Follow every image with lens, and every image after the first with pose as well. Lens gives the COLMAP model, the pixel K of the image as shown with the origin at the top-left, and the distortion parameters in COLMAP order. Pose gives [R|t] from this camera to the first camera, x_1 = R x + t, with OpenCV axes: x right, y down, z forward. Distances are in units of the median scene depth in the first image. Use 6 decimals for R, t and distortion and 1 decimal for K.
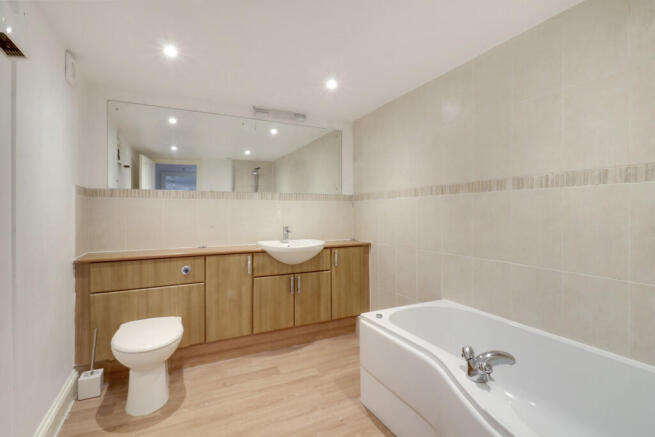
lens RADIAL K [[307.2, 0, 323.9], [0, 307.2, 217.7], [0, 0, 1]] dist [-0.000563, -0.000286]
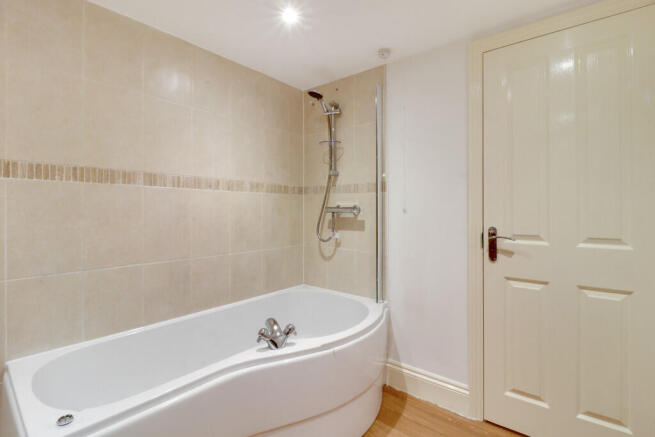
lens RADIAL K [[307.2, 0, 323.5], [0, 307.2, 212.0], [0, 0, 1]] dist [-0.000563, -0.000286]
pose [[-0.393667, -0.008389, 0.919215, -0.475521], [0.008704, 0.999880, 0.012853, -0.017844], [-0.919212, 0.013061, -0.393547, 0.899131]]
